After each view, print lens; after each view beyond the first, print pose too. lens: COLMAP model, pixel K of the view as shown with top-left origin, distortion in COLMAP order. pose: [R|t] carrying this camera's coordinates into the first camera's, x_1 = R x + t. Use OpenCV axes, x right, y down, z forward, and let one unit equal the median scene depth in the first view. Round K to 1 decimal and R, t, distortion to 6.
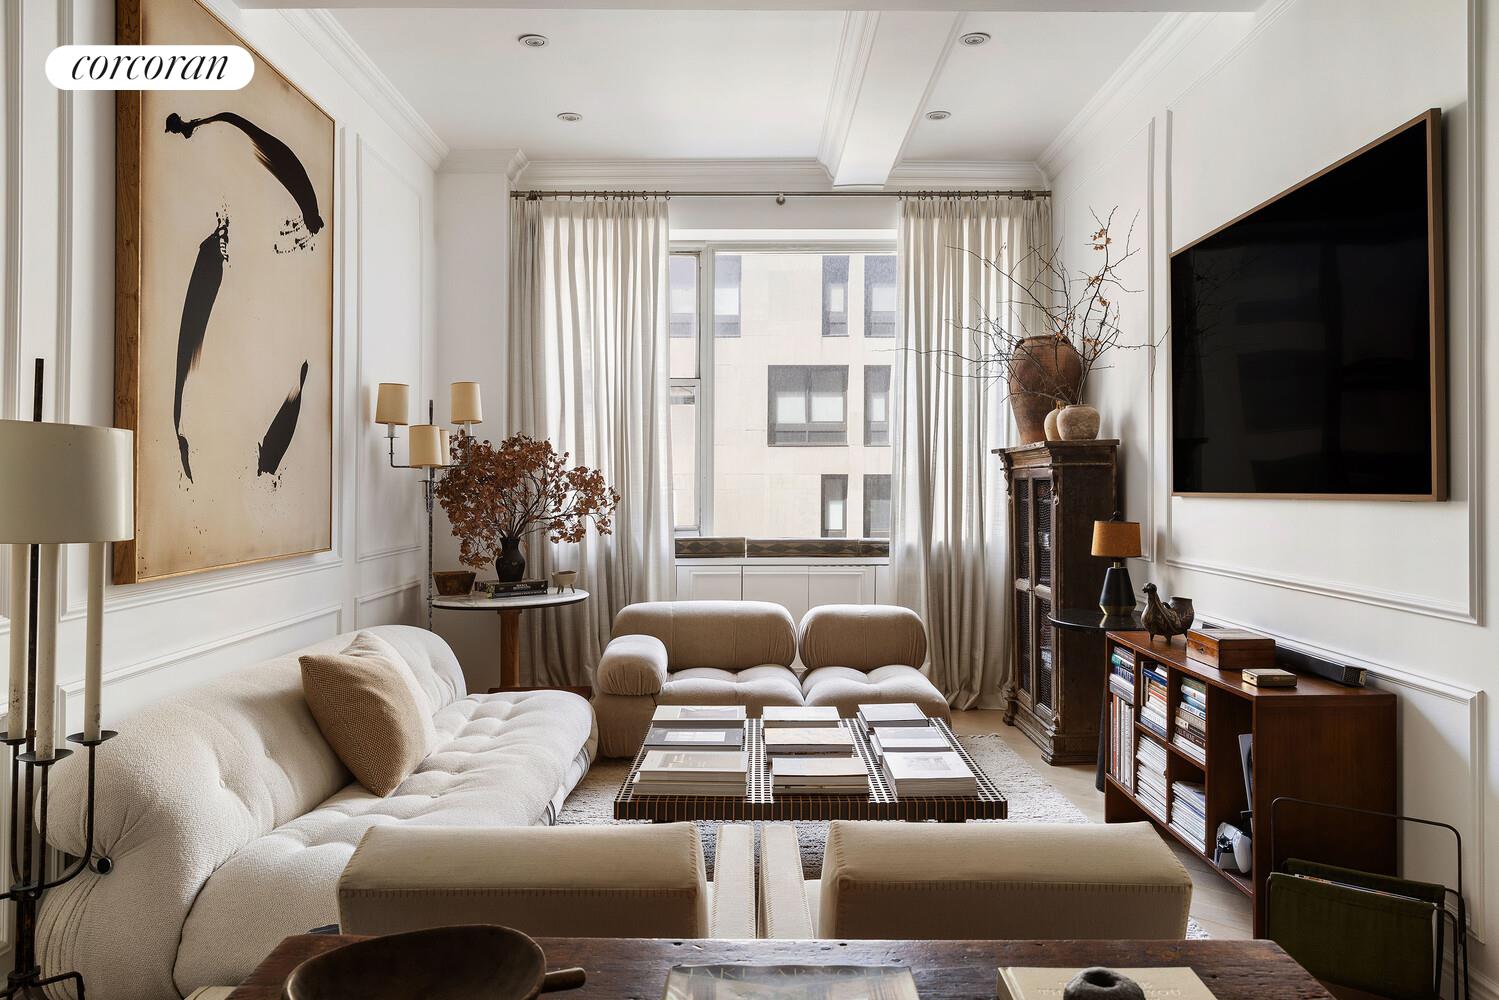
lens RADIAL K [[1103.0, 0, 752.0], [0, 1103.0, 471.7], [0, 0, 1]] dist [-0.000198, 0.000498]
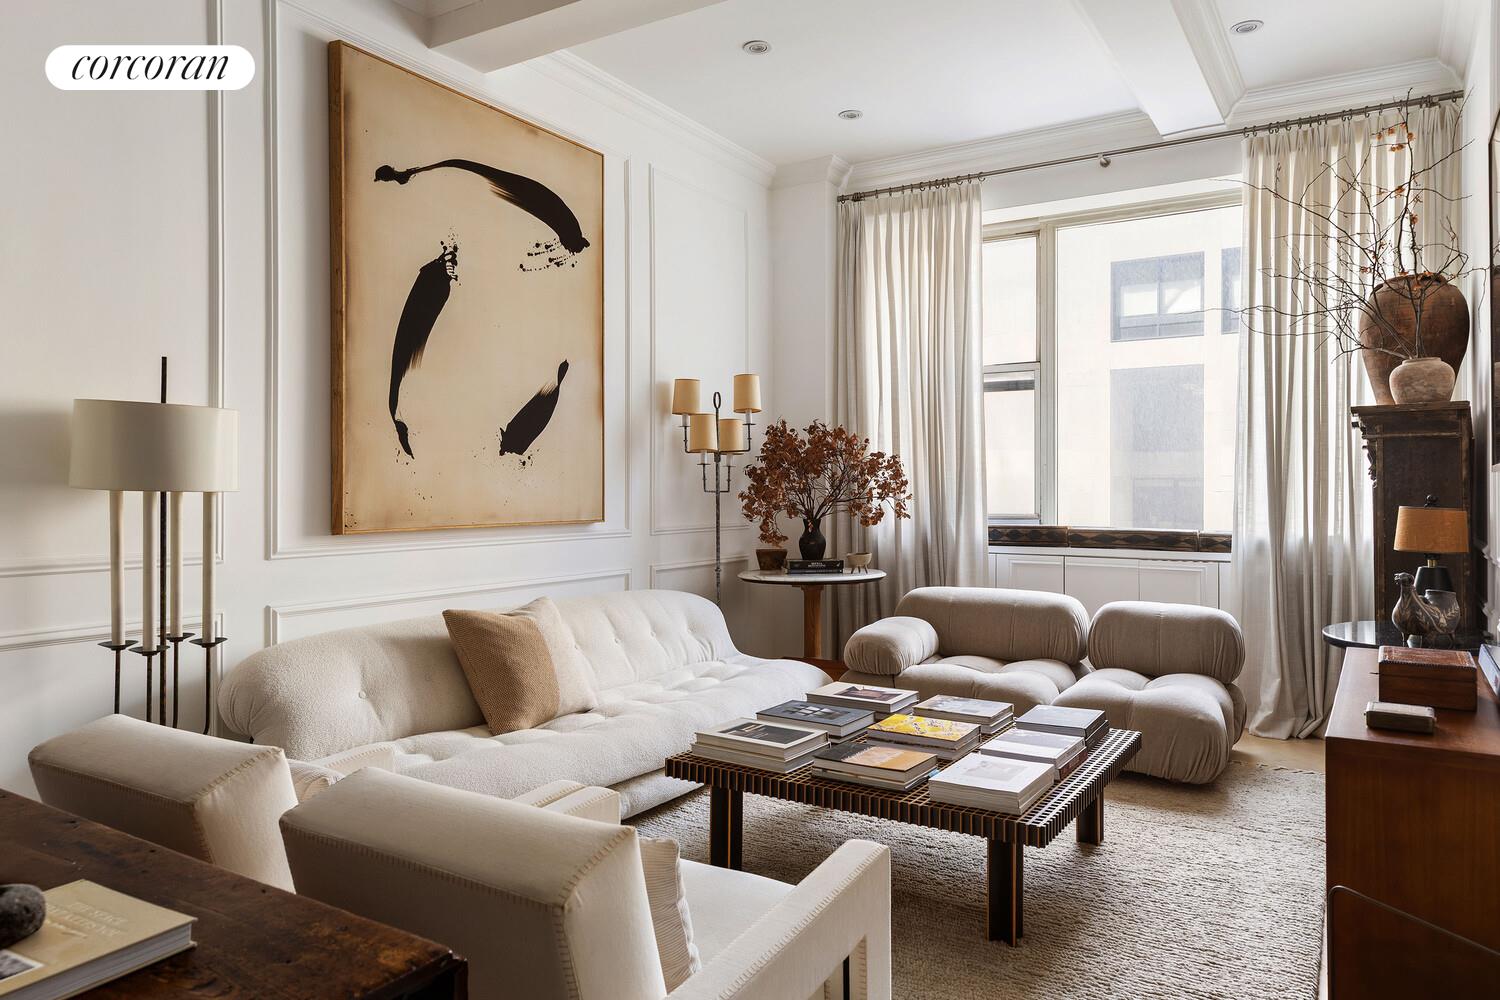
lens RADIAL K [[1021.4, 0, 750.9], [0, 1021.4, 475.8], [0, 0, 1]] dist [0.024315, -0.002306]
pose [[0.846692, -0.002843, -0.532076, 0.256156], [0.002234, 0.999996, -0.001789, 0.019255], [0.532079, 0.000326, 0.846694, 0.126011]]
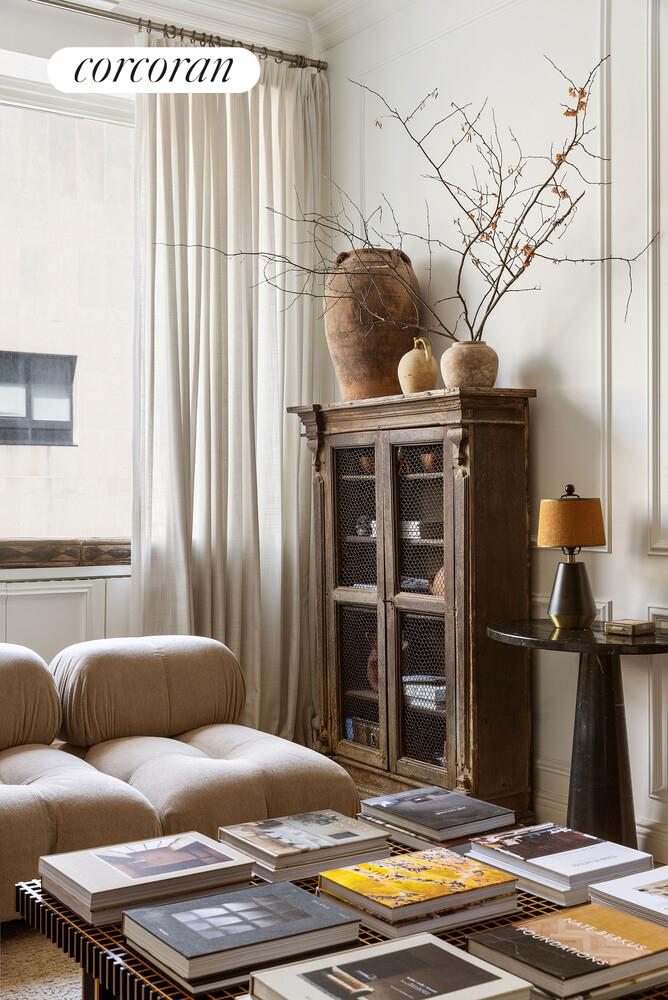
lens RADIAL K [[1239.4, 0, 274.4], [0, 1239.4, 500.9], [0, 0, 1]] dist [0.032212, 0.015640]
pose [[0.841841, -0.001089, 0.539725, -0.229572], [-0.006696, 0.999900, 0.012460, 0.031391], [-0.539685, -0.014104, 0.841749, 0.345580]]
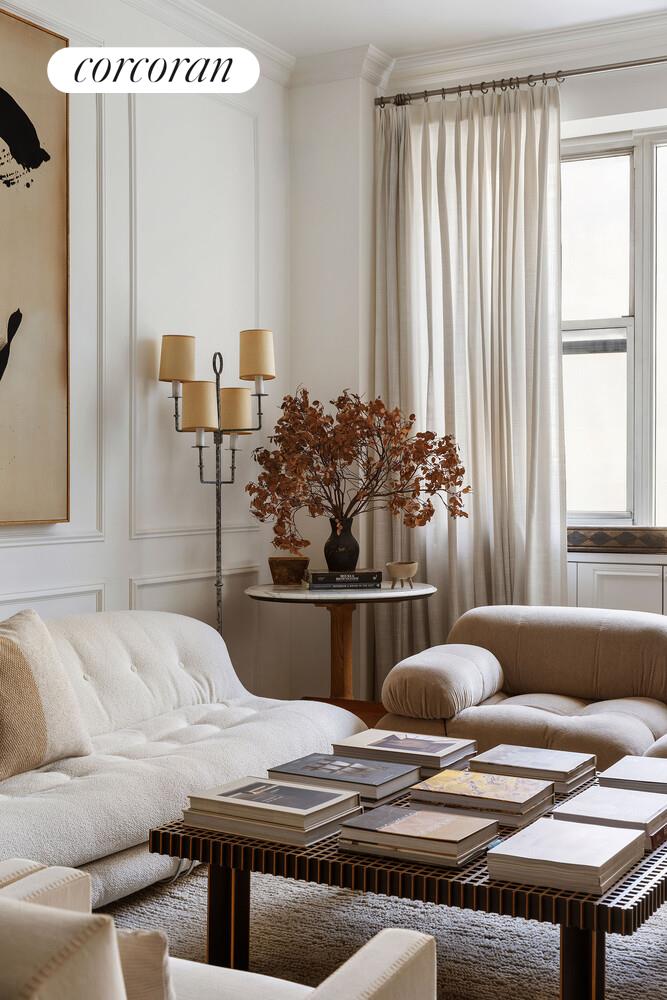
lens RADIAL K [[1339.4, 0, 332.6], [0, 1339.4, 475.5], [0, 0, 1]] dist [0.006030, -0.006162]
pose [[0.873304, 0.004842, -0.487151, 0.260466], [0.000119, 0.999948, 0.010152, 0.017472], [0.487175, -0.008924, 0.873259, 0.120182]]
